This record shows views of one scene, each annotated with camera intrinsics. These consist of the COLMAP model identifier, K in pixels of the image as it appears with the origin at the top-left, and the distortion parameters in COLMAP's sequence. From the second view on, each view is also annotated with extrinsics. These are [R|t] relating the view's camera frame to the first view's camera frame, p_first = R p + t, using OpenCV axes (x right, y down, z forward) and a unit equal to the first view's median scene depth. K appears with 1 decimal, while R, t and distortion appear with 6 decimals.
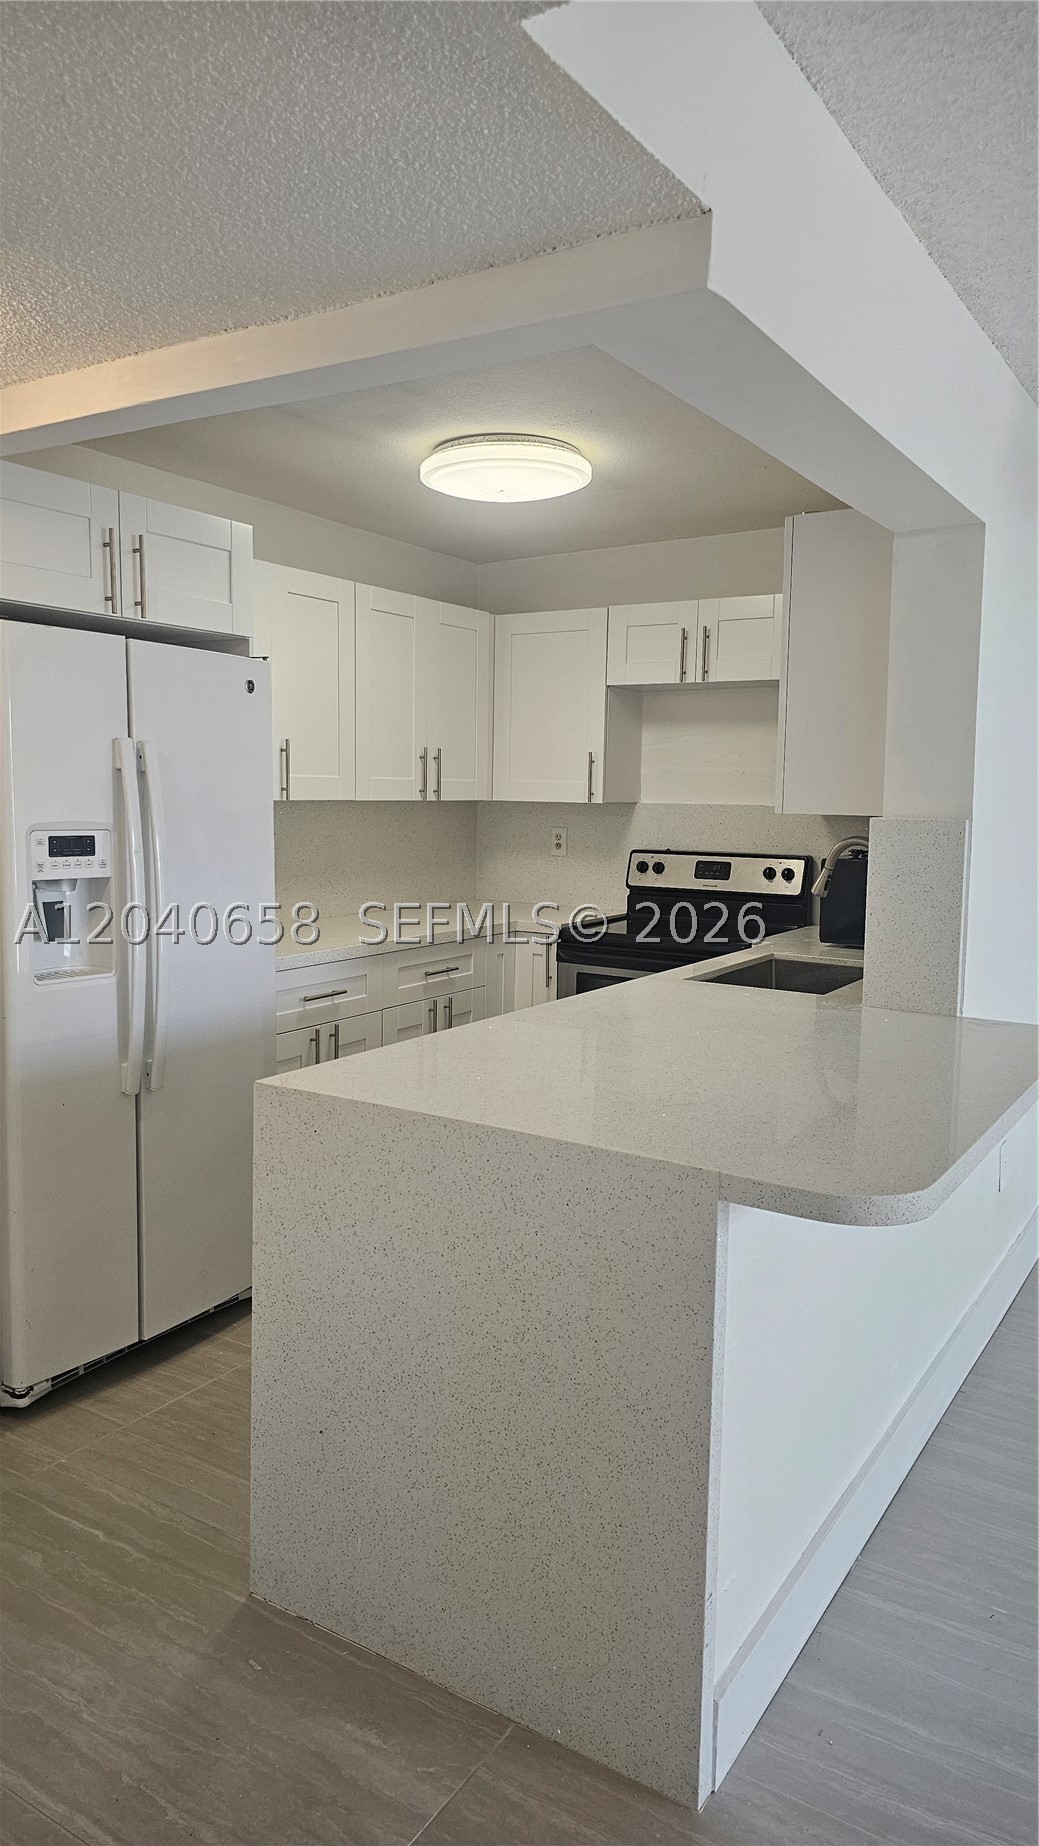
lens RADIAL K [[1246.9, 0, 525.3], [0, 1246.9, 913.0], [0, 0, 1]] dist [0.060202, -0.057316]
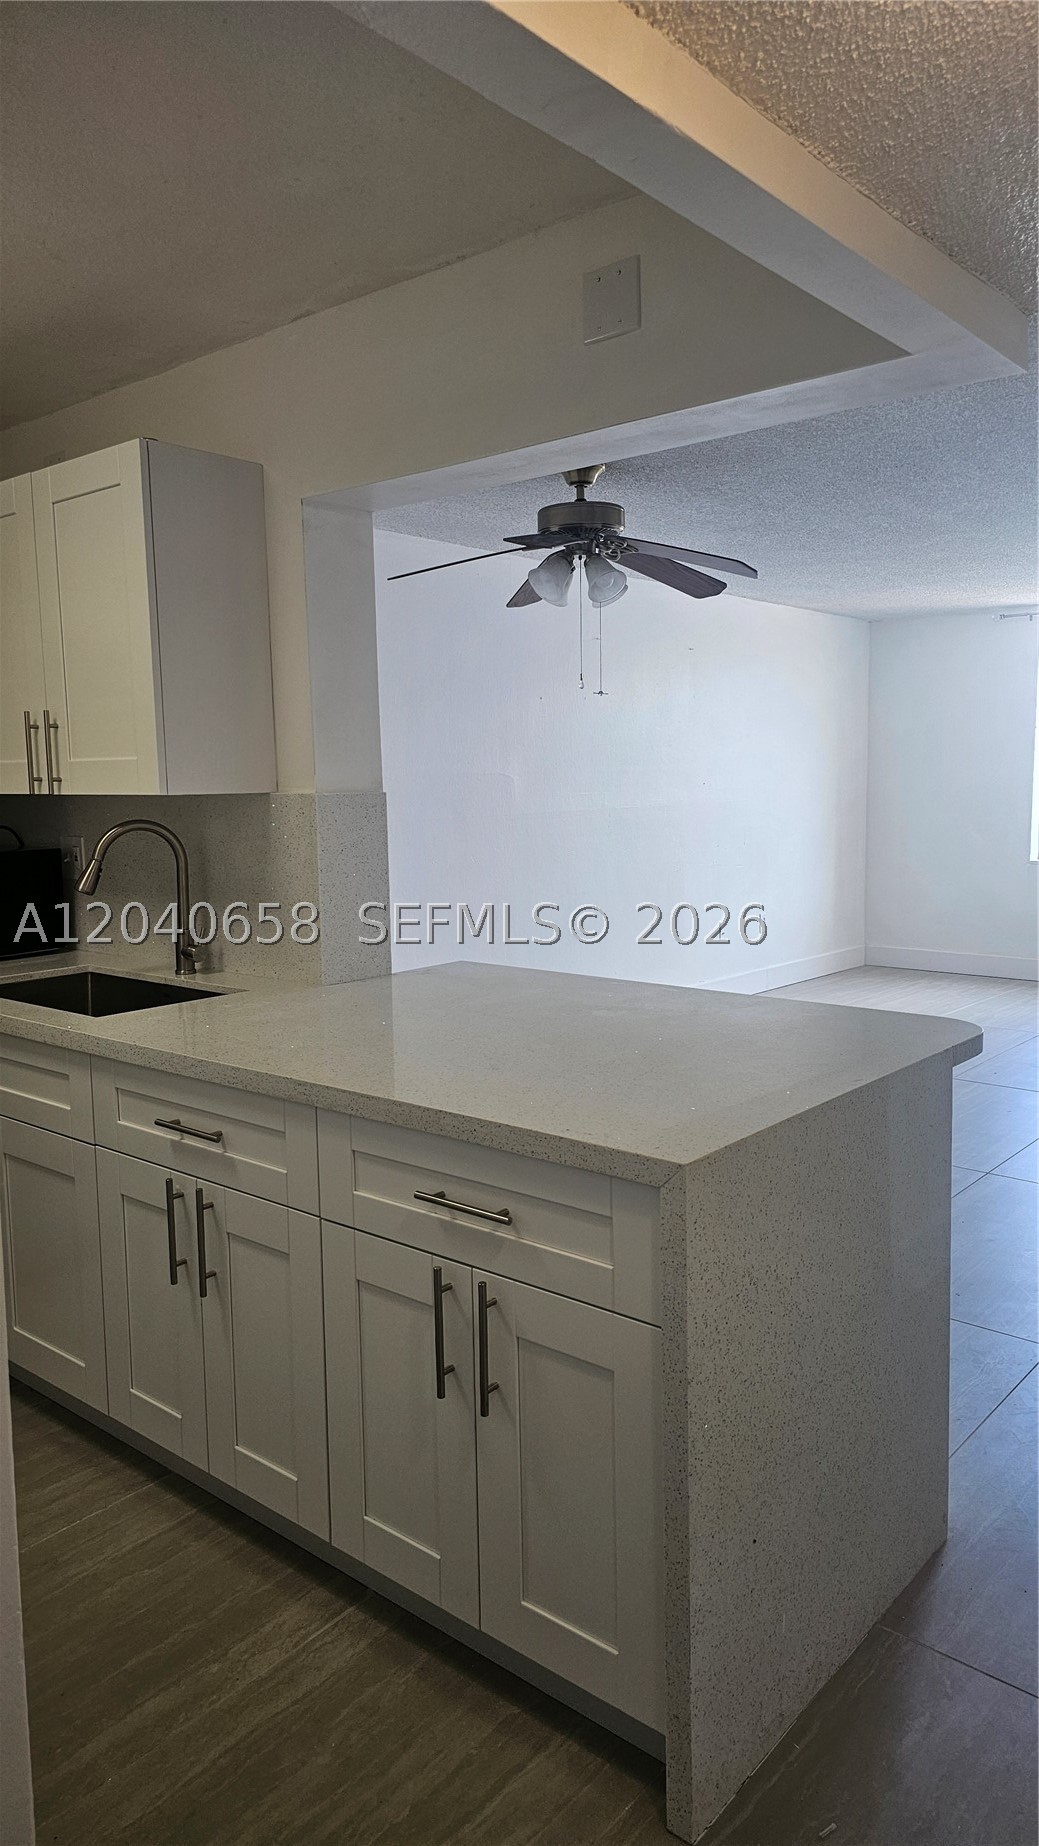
lens RADIAL K [[1246.9, 0, 535.1], [0, 1246.9, 919.8], [0, 0, 1]] dist [0.060202, -0.057316]
pose [[0.136717, -0.139809, 0.980695, -0.938363], [0.125102, 0.984501, 0.122911, -0.109110], [-0.982679, 0.105883, 0.152088, 0.974014]]
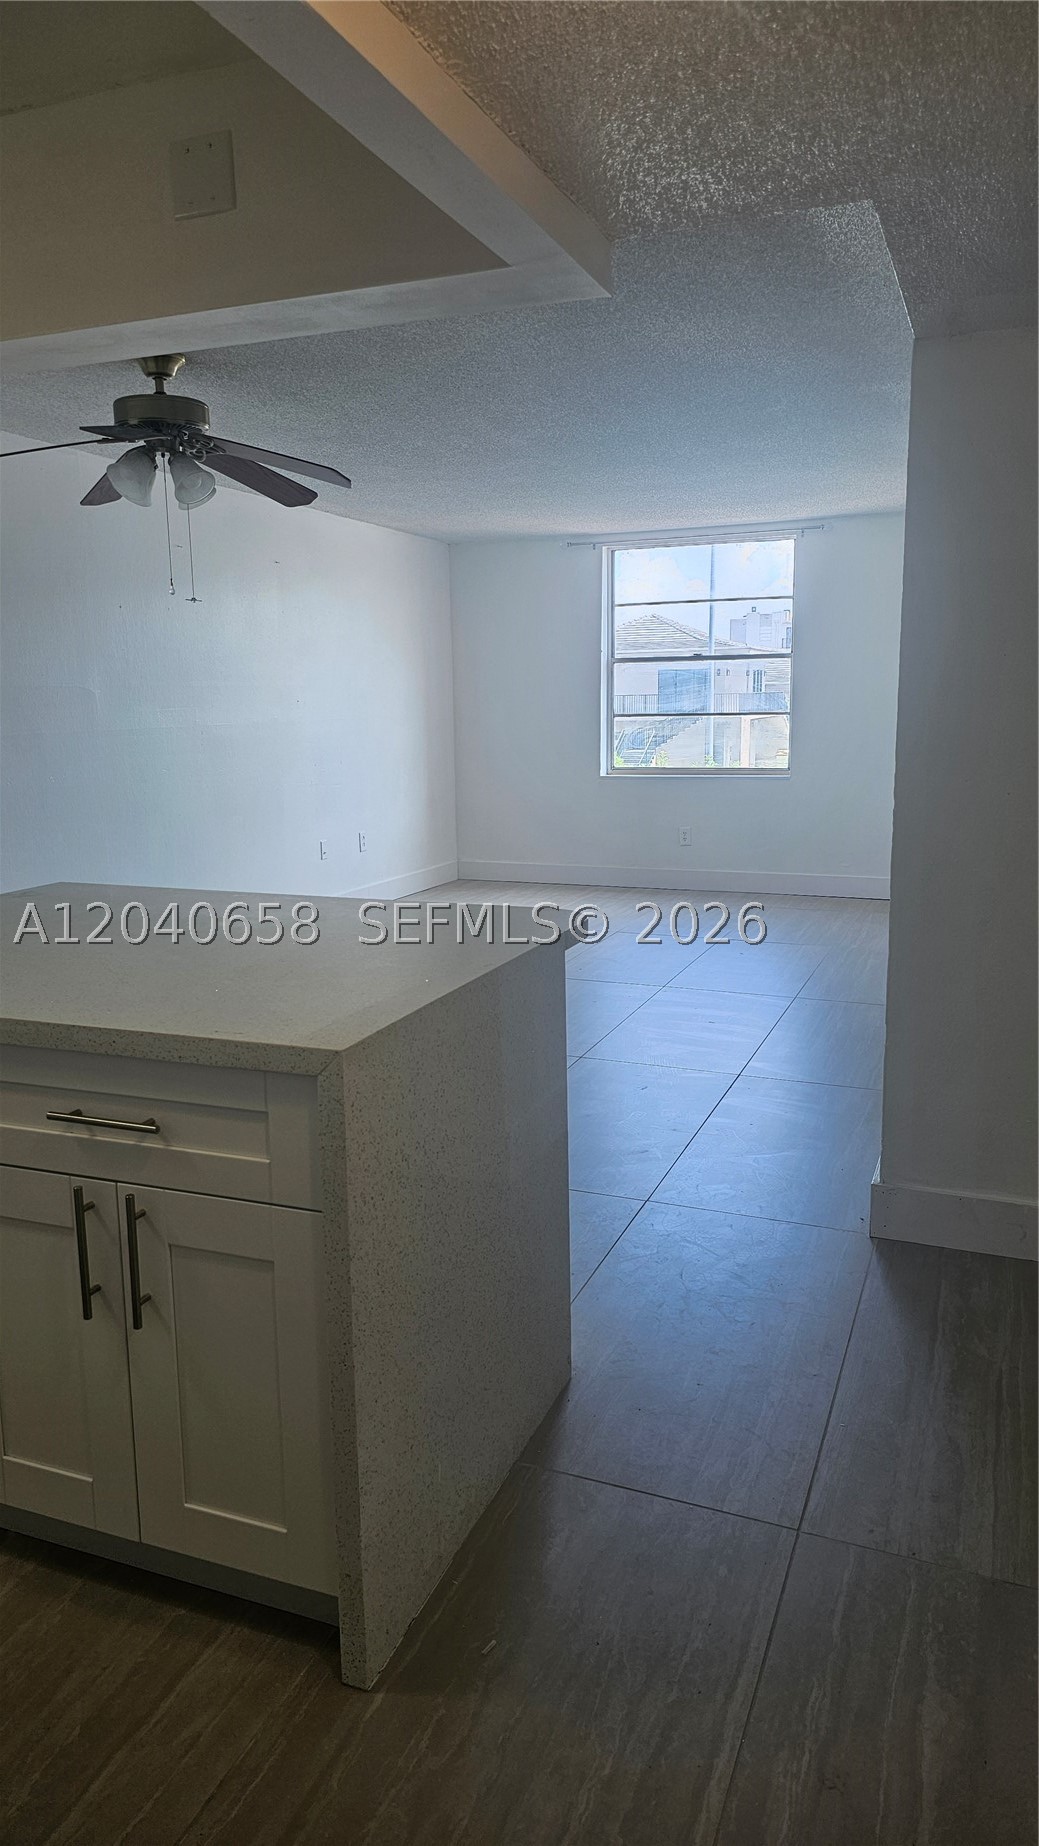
lens RADIAL K [[1246.9, 0, 516.5], [0, 1246.9, 913.4], [0, 0, 1]] dist [0.060202, -0.057316]
pose [[-0.180373, -0.189680, 0.965136, -0.956834], [0.115763, 0.970316, 0.212333, -0.094162], [-0.976762, 0.150027, -0.153061, 1.014494]]
